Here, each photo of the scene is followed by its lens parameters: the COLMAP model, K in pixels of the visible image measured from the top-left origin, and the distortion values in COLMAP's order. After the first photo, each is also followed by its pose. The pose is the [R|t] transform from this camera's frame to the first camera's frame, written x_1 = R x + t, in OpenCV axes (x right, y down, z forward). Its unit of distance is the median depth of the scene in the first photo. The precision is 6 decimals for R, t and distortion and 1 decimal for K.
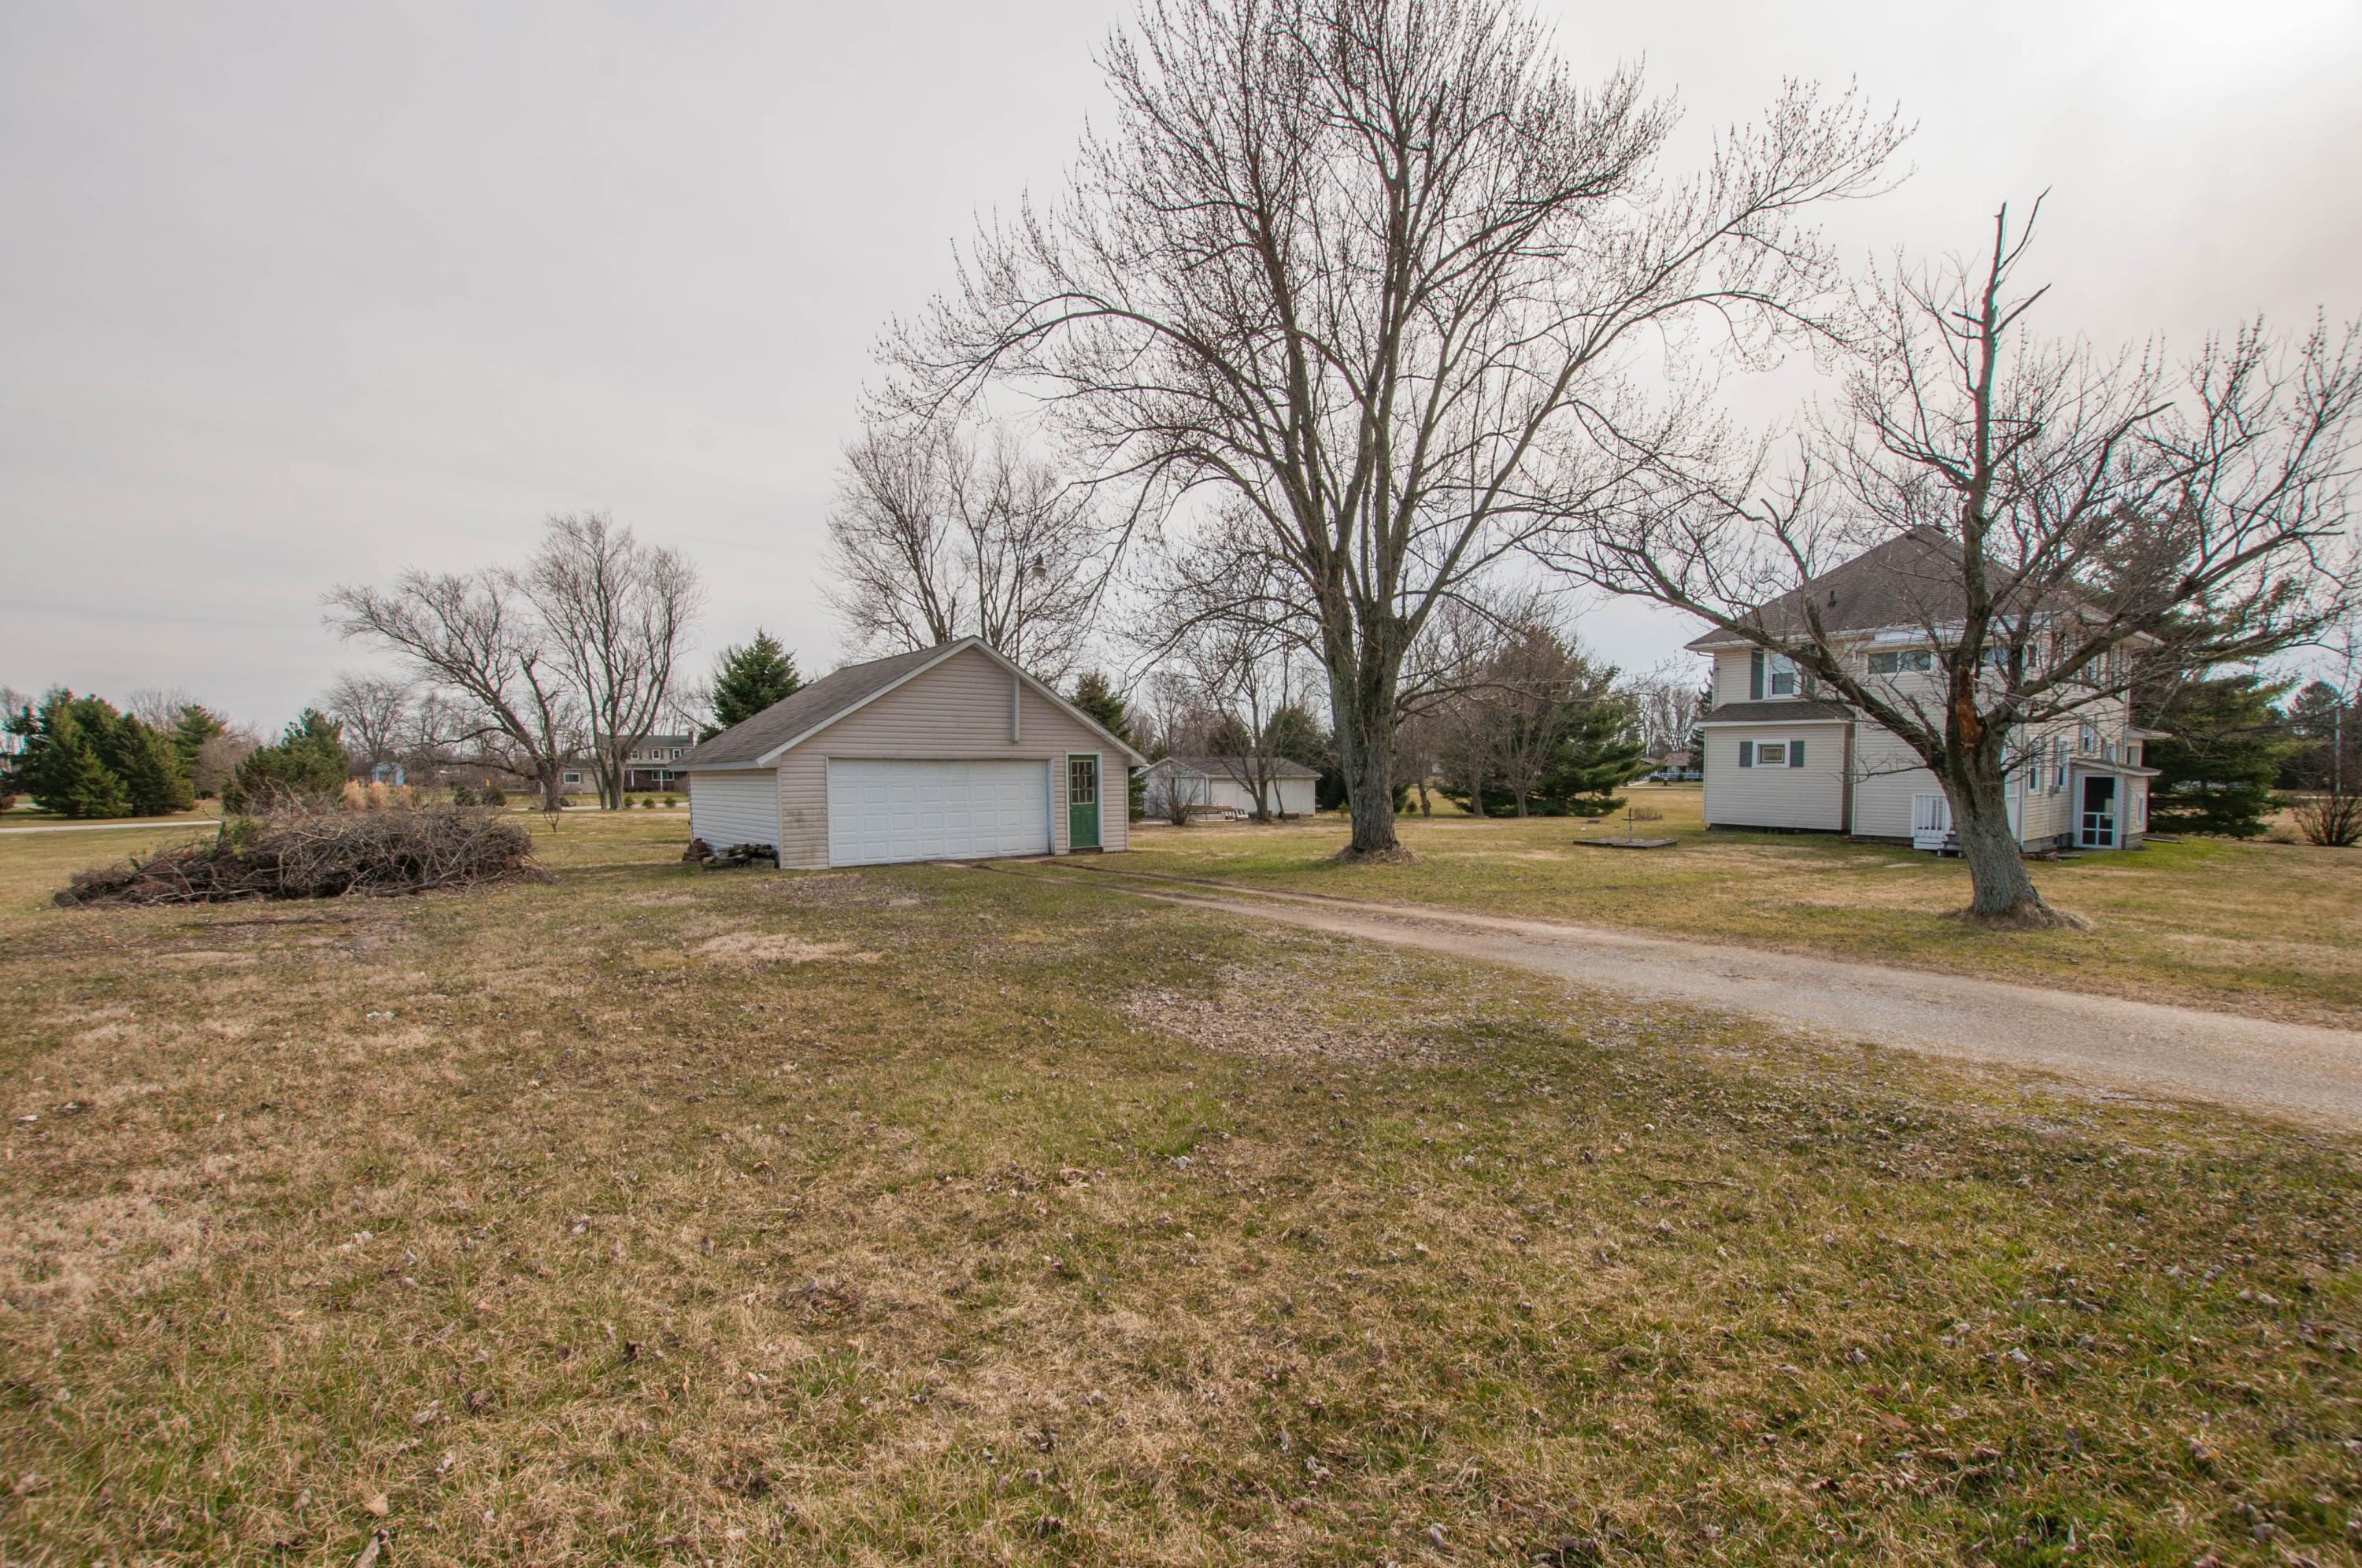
lens RADIAL K [[1066.4, 0, 1190.4], [0, 1066.4, 831.9], [0, 0, 1]] dist [-0.029094, 0.003870]
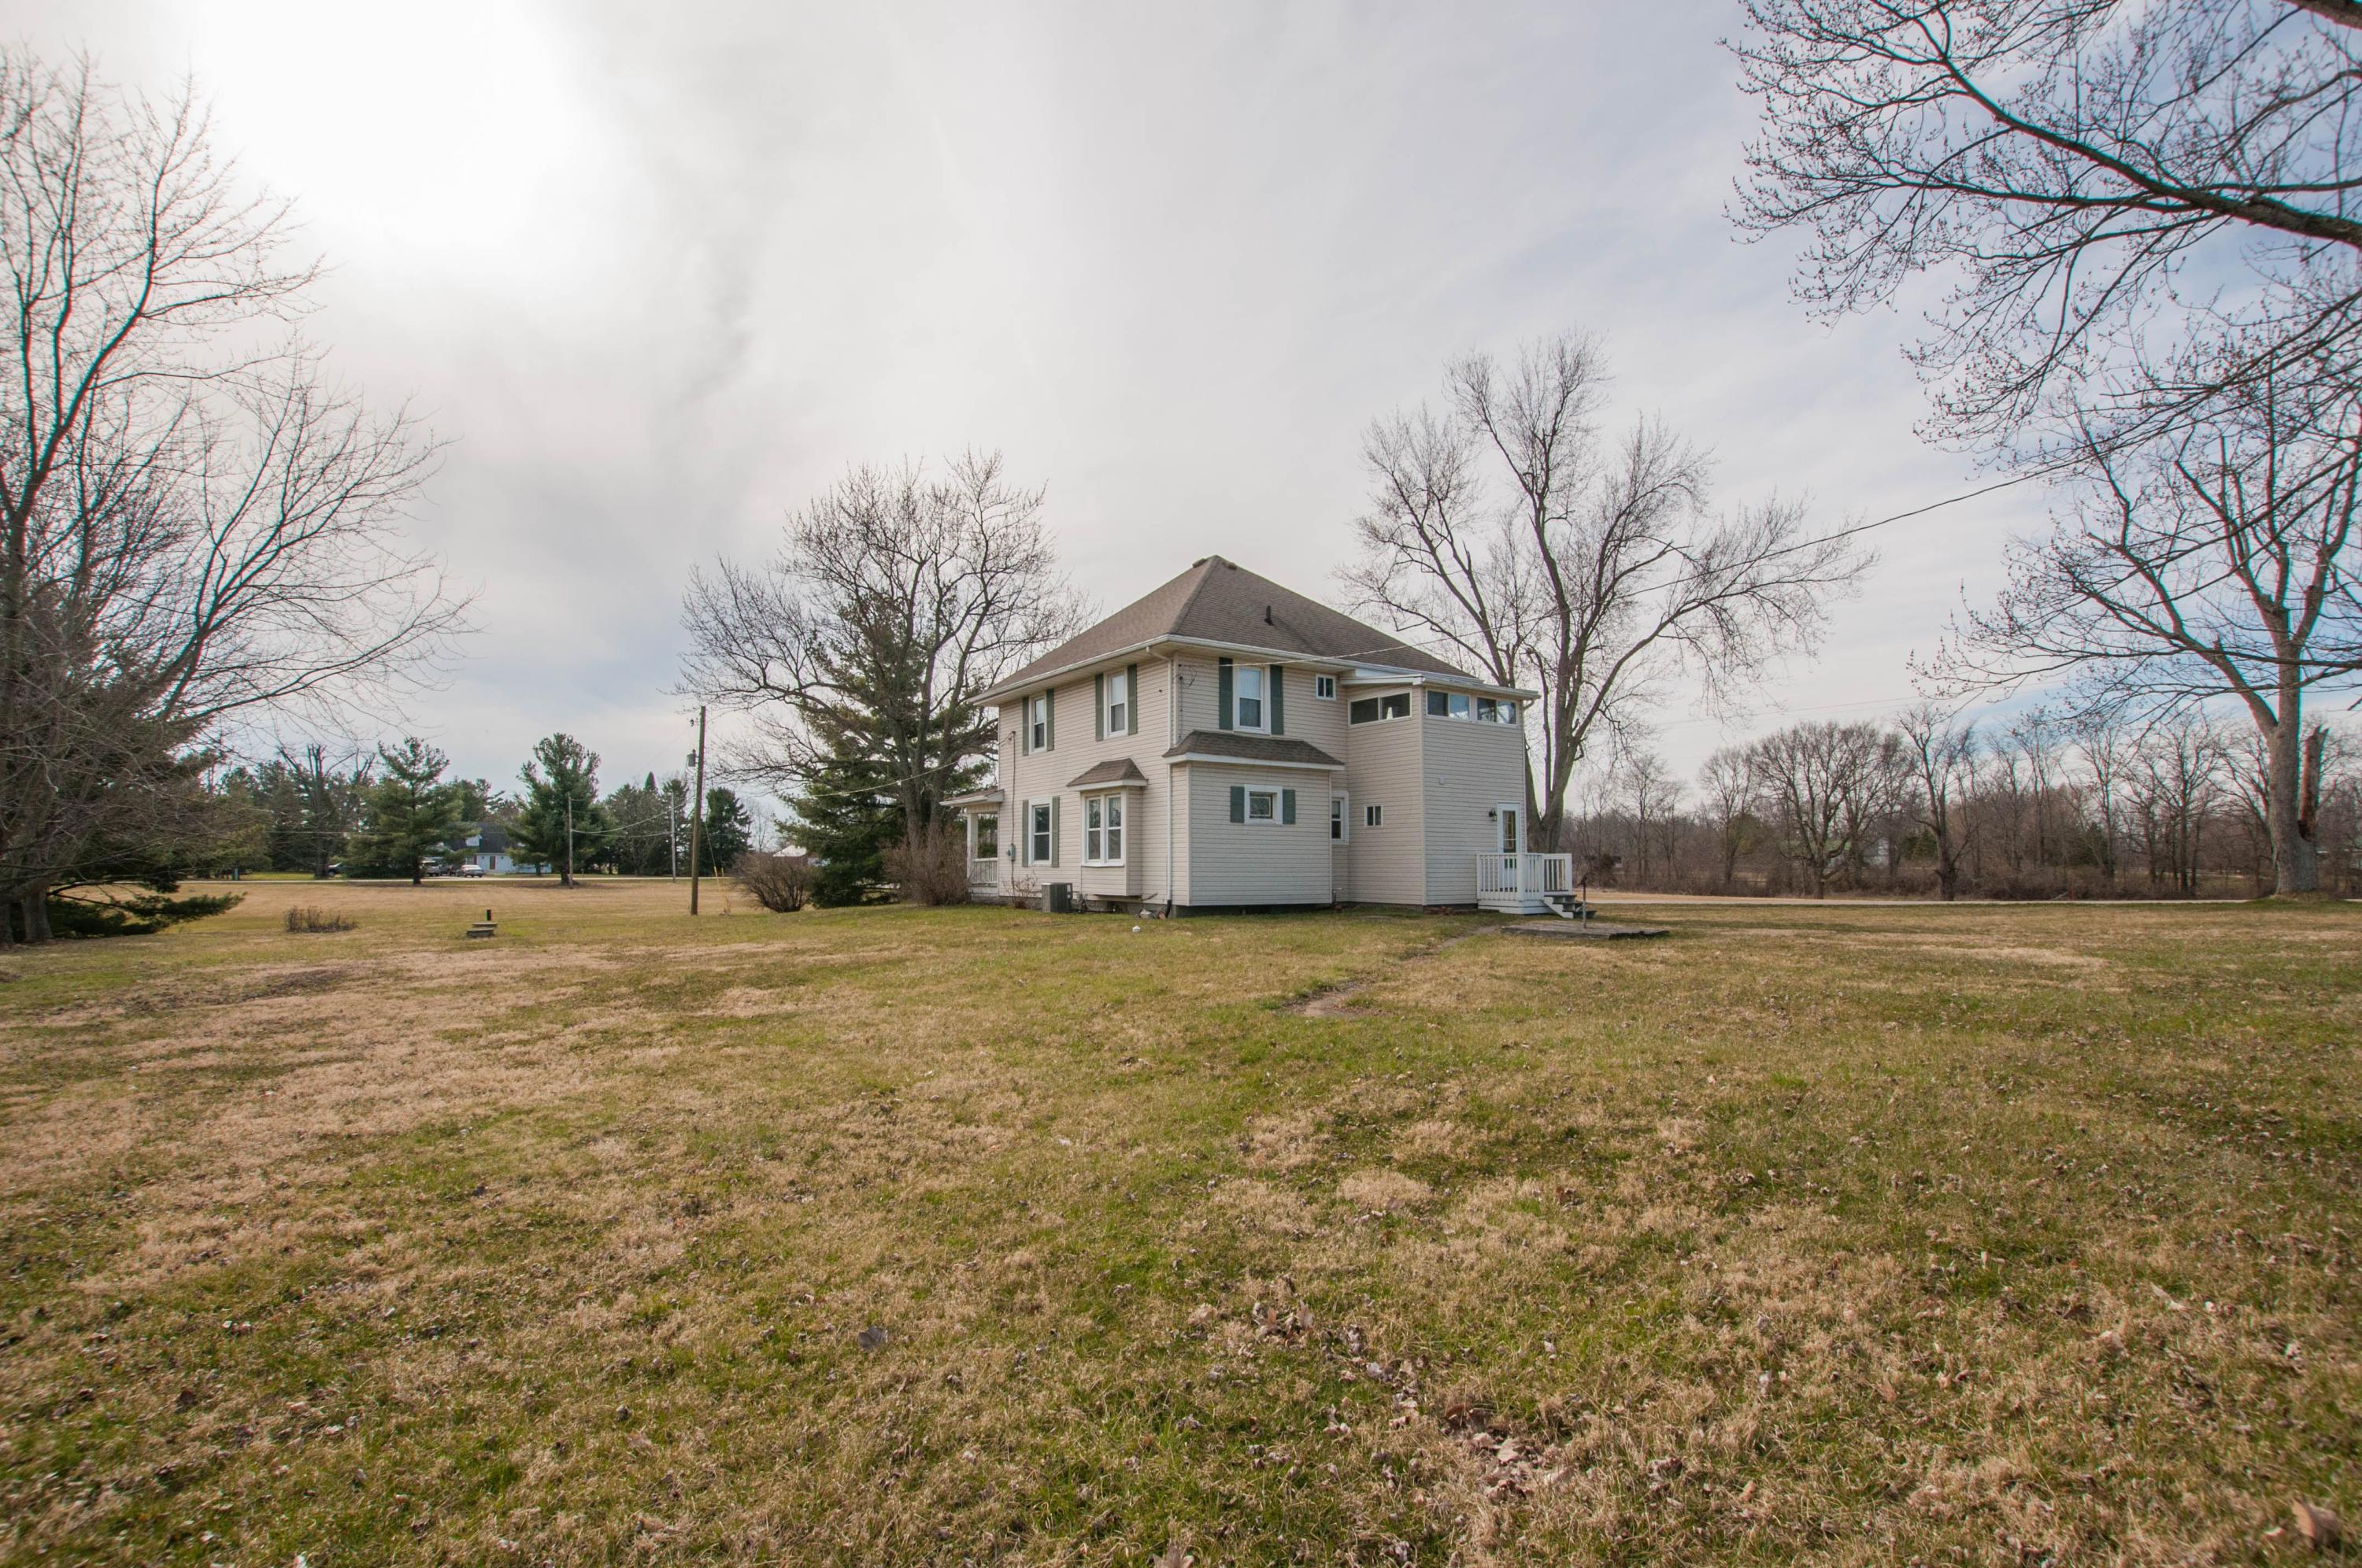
lens RADIAL K [[1066.4, 0, 1152.6], [0, 1066.4, 834.4], [0, 0, 1]] dist [-0.029094, 0.003870]
pose [[0.084553, 0.026172, 0.996075, -0.099637], [0.062892, 0.997522, -0.031549, -0.016938], [-0.994432, 0.065313, 0.082697, 0.497805]]
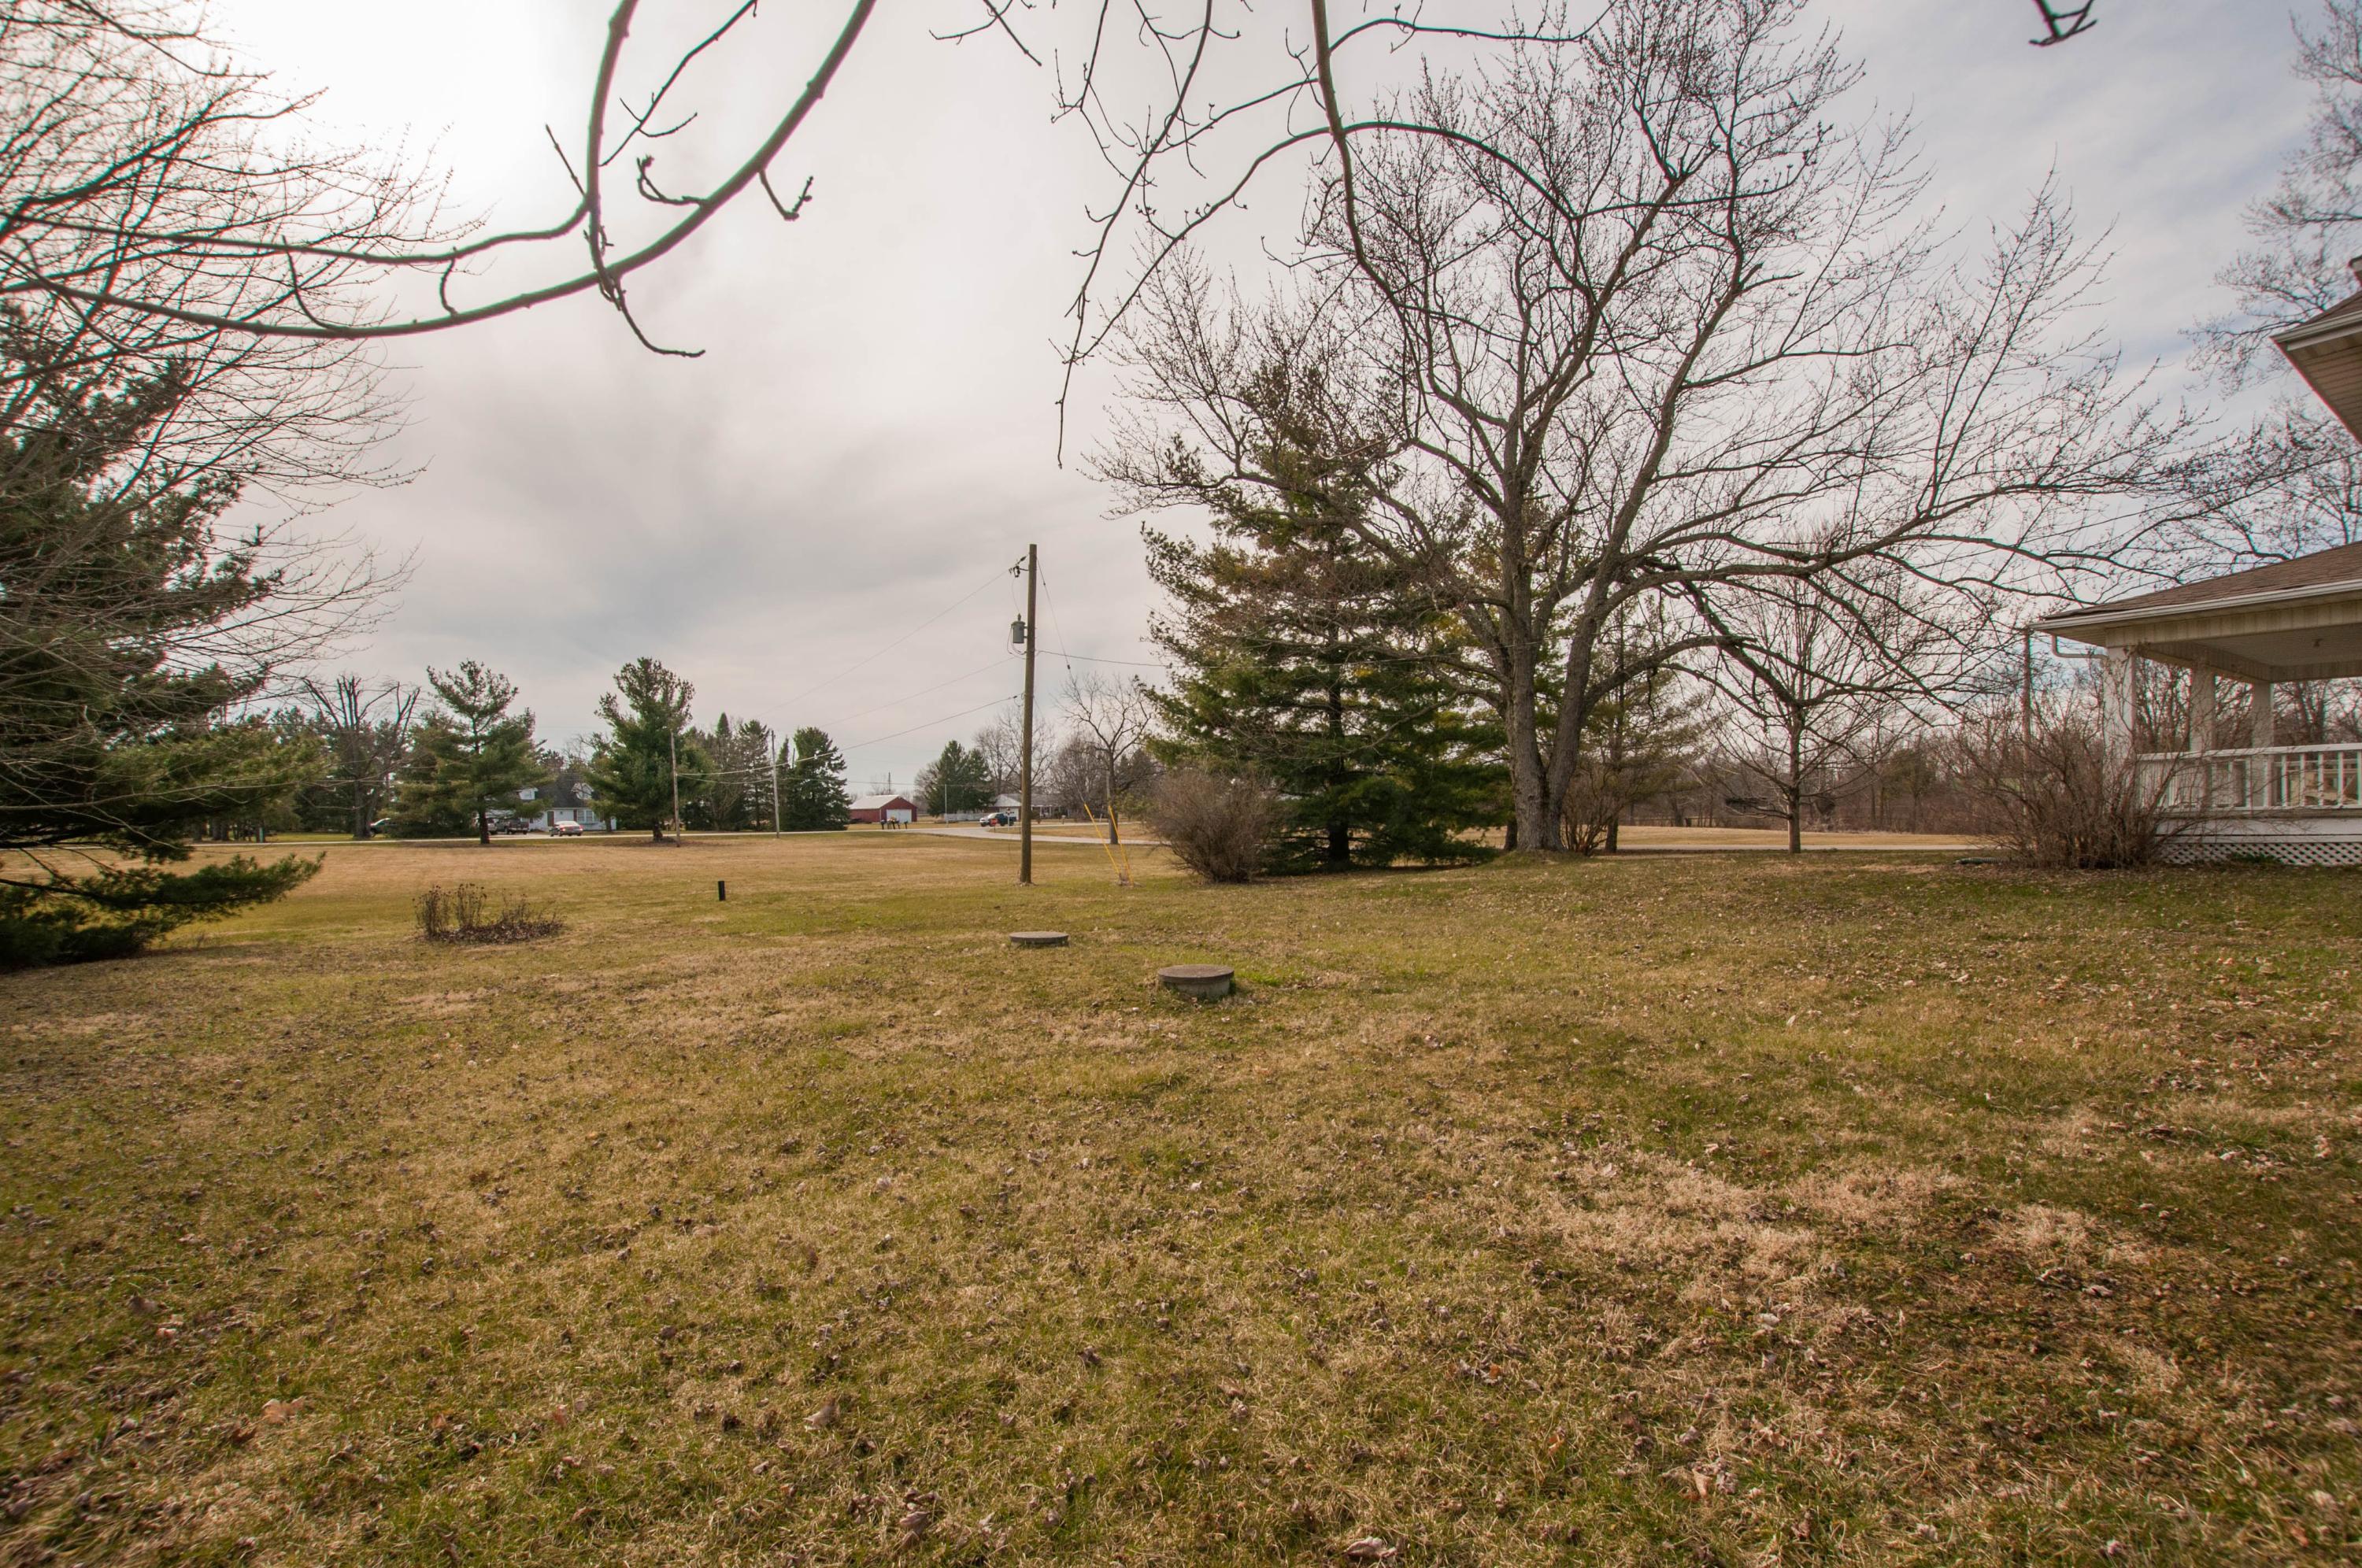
lens RADIAL K [[1066.4, 0, 1175.9], [0, 1066.4, 837.3], [0, 0, 1]] dist [-0.029094, 0.003870]
pose [[0.075898, -0.024611, 0.996812, 0.148690], [0.080077, 0.996617, 0.018509, -0.026348], [-0.993895, 0.078417, 0.077612, 0.771090]]
